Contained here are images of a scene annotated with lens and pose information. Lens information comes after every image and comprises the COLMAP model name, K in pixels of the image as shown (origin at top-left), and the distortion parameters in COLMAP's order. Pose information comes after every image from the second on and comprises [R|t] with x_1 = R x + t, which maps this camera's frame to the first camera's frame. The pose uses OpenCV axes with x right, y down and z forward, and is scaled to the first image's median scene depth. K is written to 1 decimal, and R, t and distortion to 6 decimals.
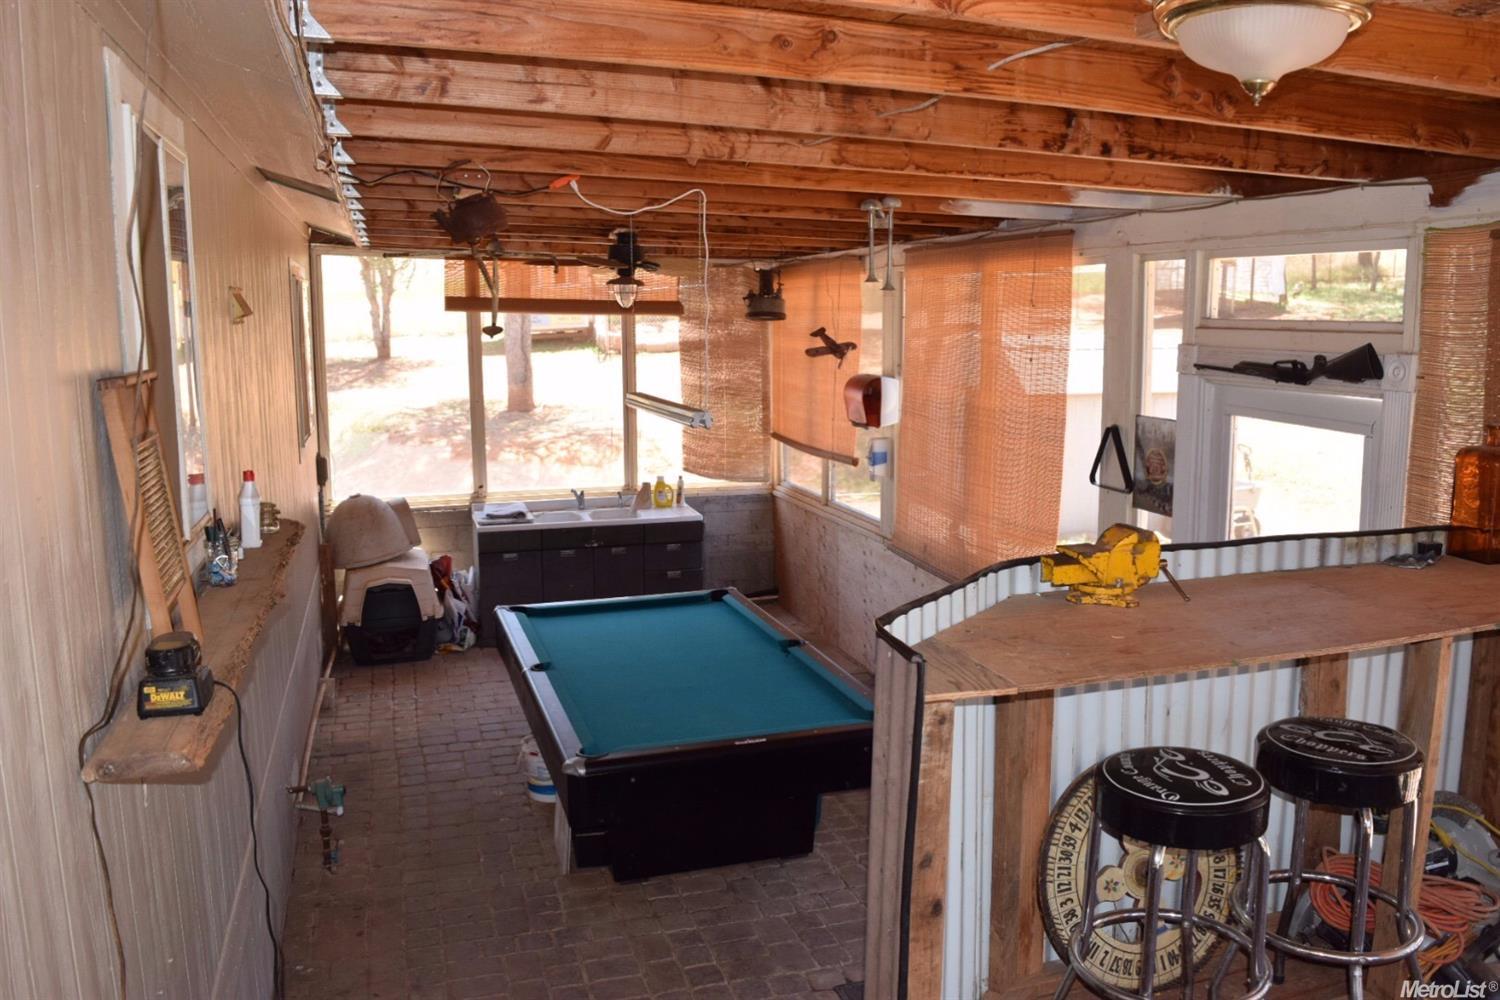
lens RADIAL K [[1169.1, 0, 750.0], [0, 1169.1, 500.0], [0, 0, 1]] dist [-0.089966, 0.016208]
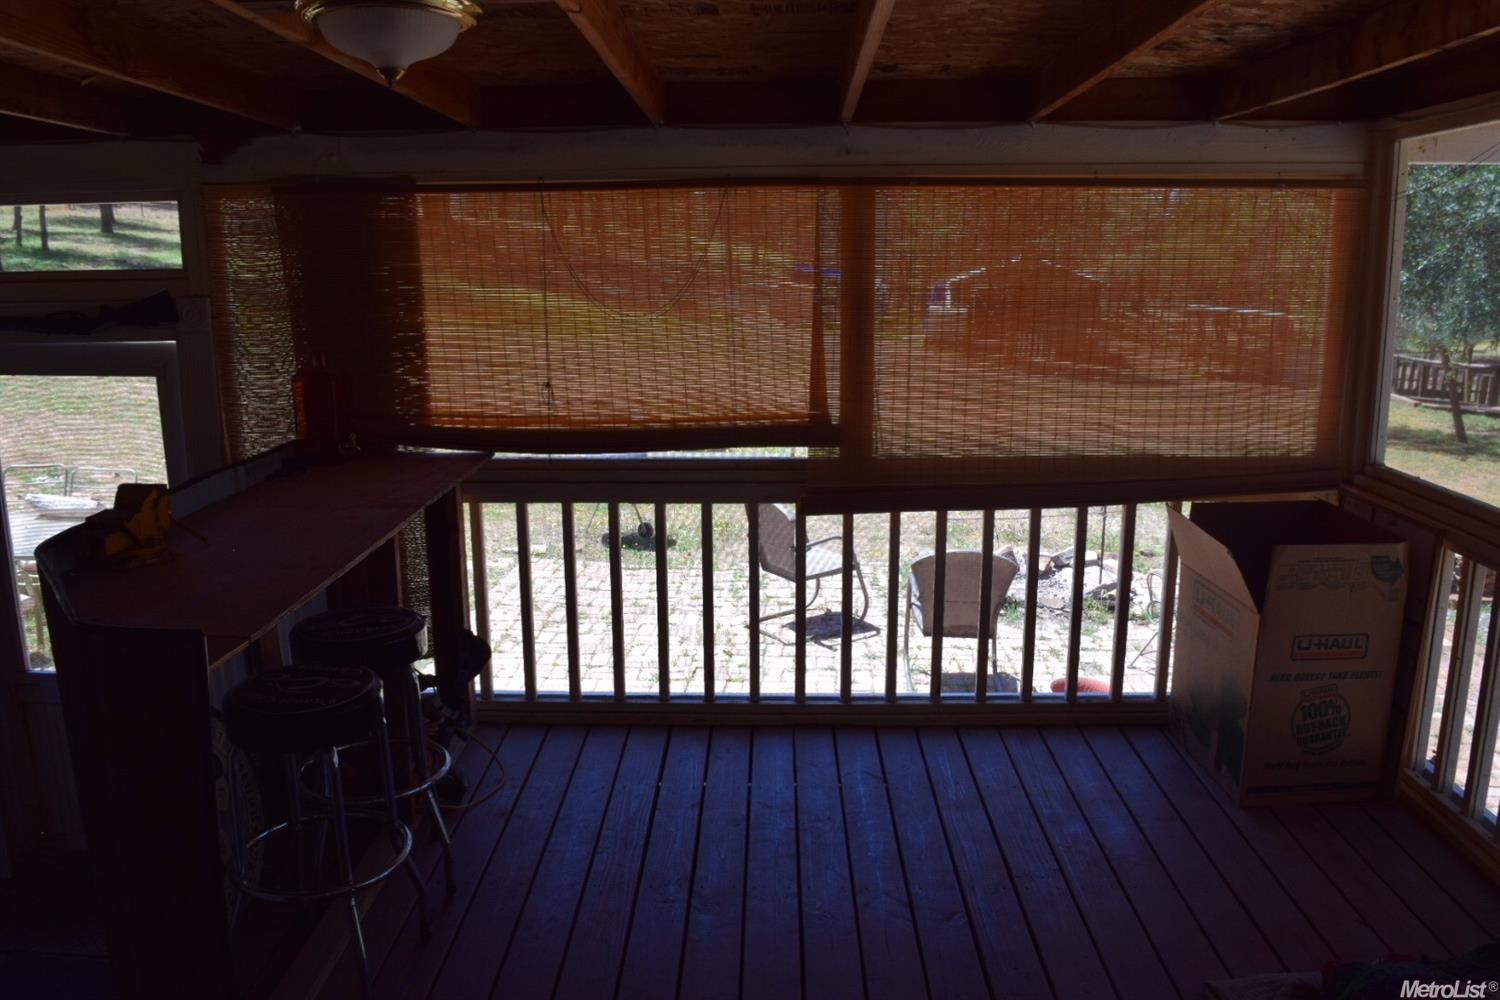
lens RADIAL K [[1169.1, 0, 750.0], [0, 1169.1, 500.0], [0, 0, 1]] dist [-0.089966, 0.016208]
pose [[0.326320, -0.197795, 0.924333, -0.317740], [0.154677, 0.975855, 0.154214, -0.026371], [-0.932518, 0.092650, 0.349035, 0.138511]]
